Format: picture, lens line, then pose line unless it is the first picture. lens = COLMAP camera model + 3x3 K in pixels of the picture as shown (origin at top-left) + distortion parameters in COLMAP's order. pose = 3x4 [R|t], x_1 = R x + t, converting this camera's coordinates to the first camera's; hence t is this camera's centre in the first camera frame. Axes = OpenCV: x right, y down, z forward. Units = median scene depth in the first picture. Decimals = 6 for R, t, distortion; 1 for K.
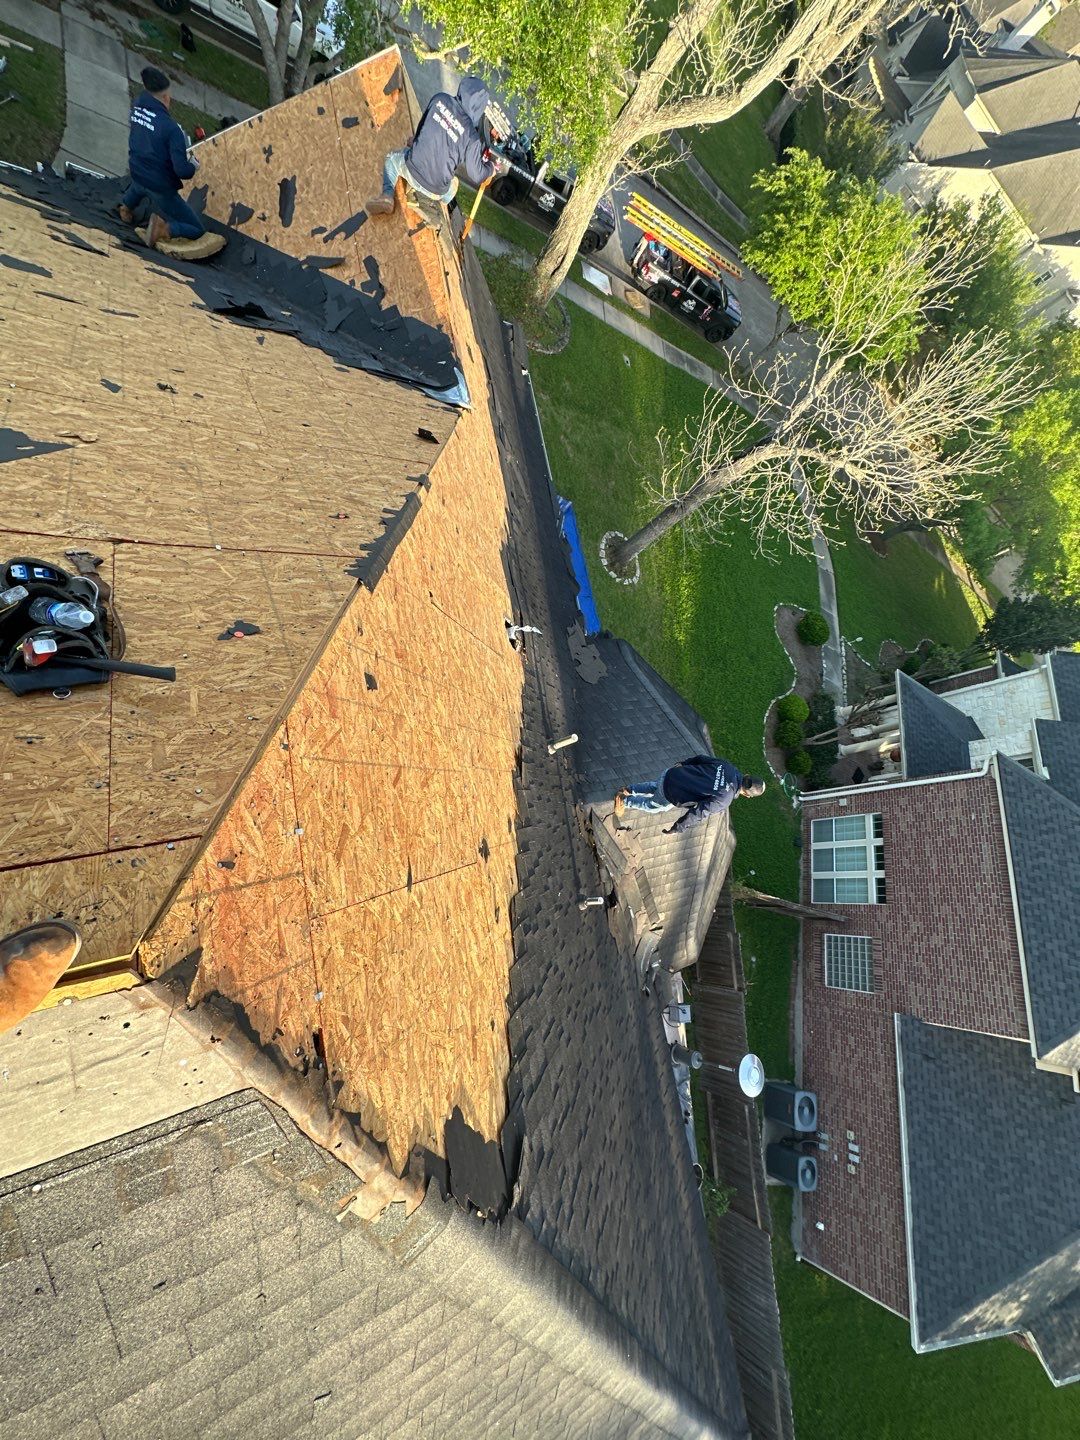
lens RADIAL K [[569.5, 0, 541.4], [0, 569.5, 718.4], [0, 0, 1]] dist [0.000085, 0.000256]
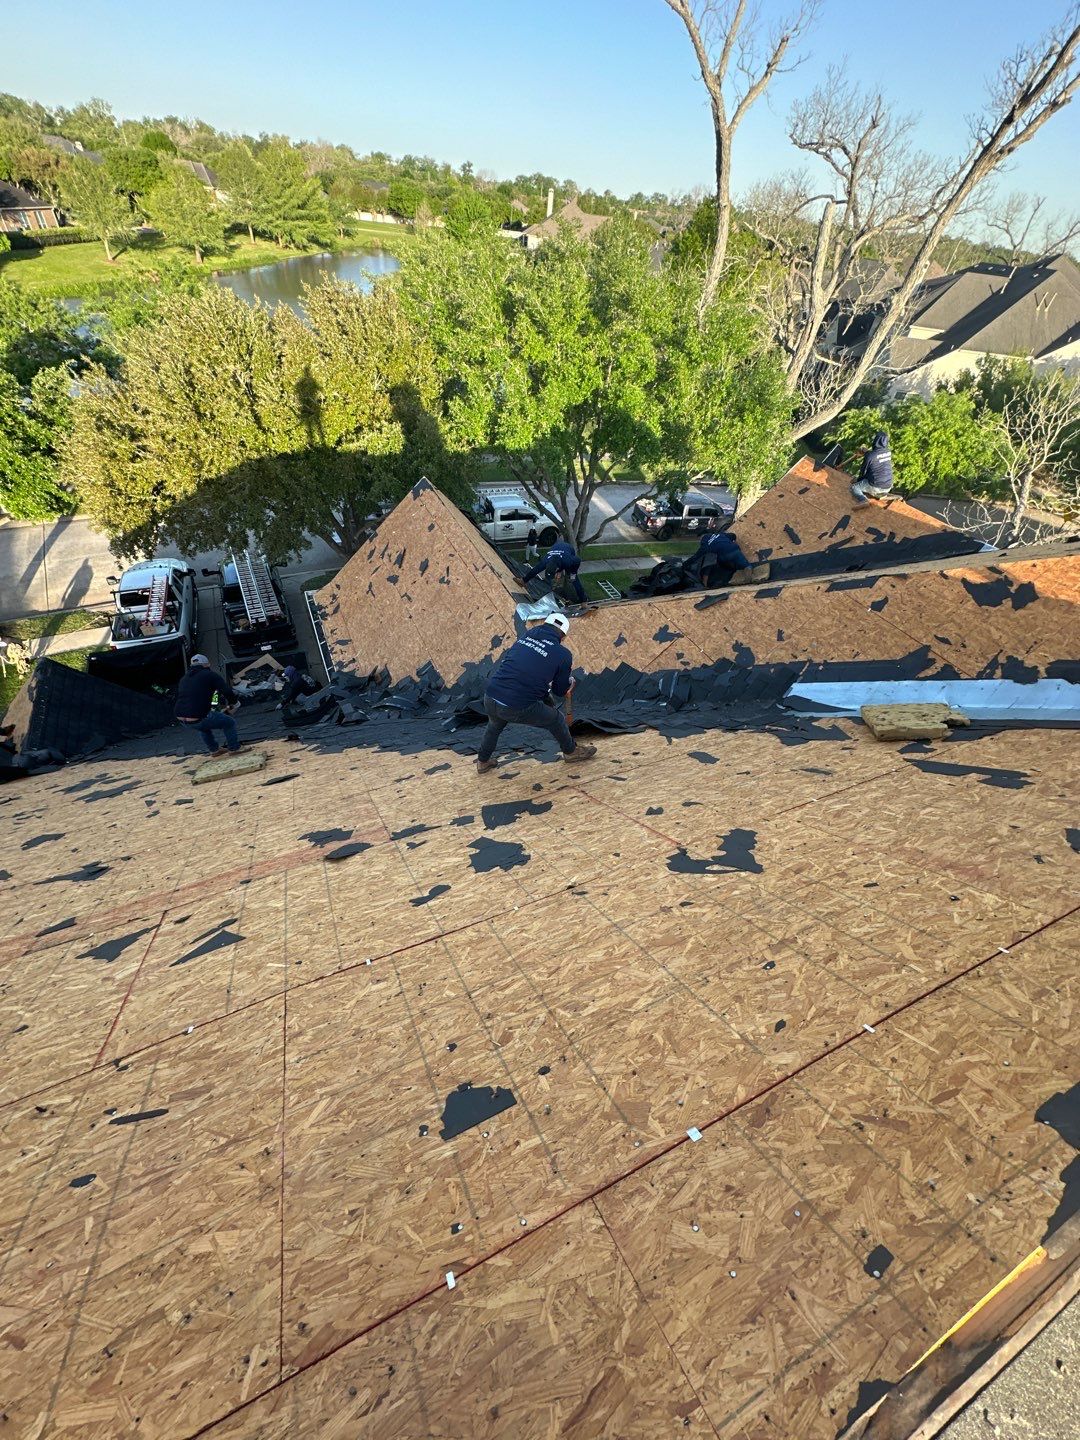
lens RADIAL K [[569.5, 0, 541.4], [0, 569.5, 718.4], [0, 0, 1]] dist [0.000085, 0.000256]
pose [[0.886291, -0.429885, -0.172300, -0.293780], [0.305101, 0.821856, -0.481109, 0.063797], [0.348428, 0.373834, 0.859562, -0.178499]]
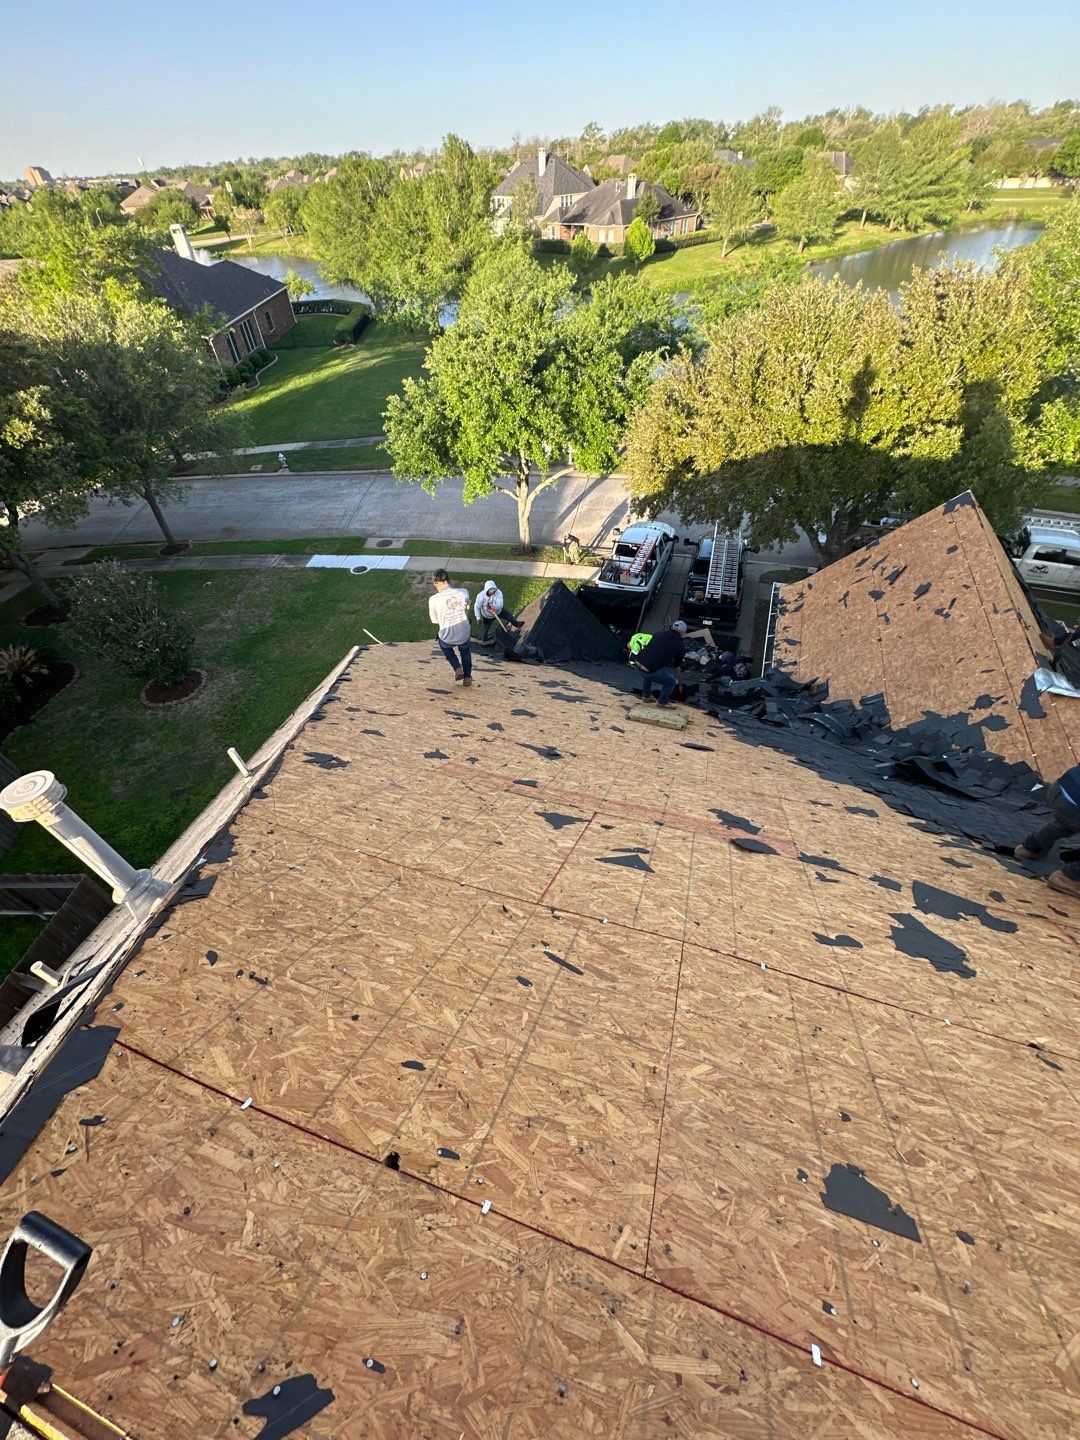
lens RADIAL K [[569.5, 0, 541.4], [0, 569.5, 718.4], [0, 0, 1]] dist [0.000085, 0.000256]
pose [[0.703494, -0.064654, -0.707754, -0.374065], [-0.375002, 0.812171, -0.446937, 0.069633], [0.603714, 0.579826, 0.547112, -0.225352]]
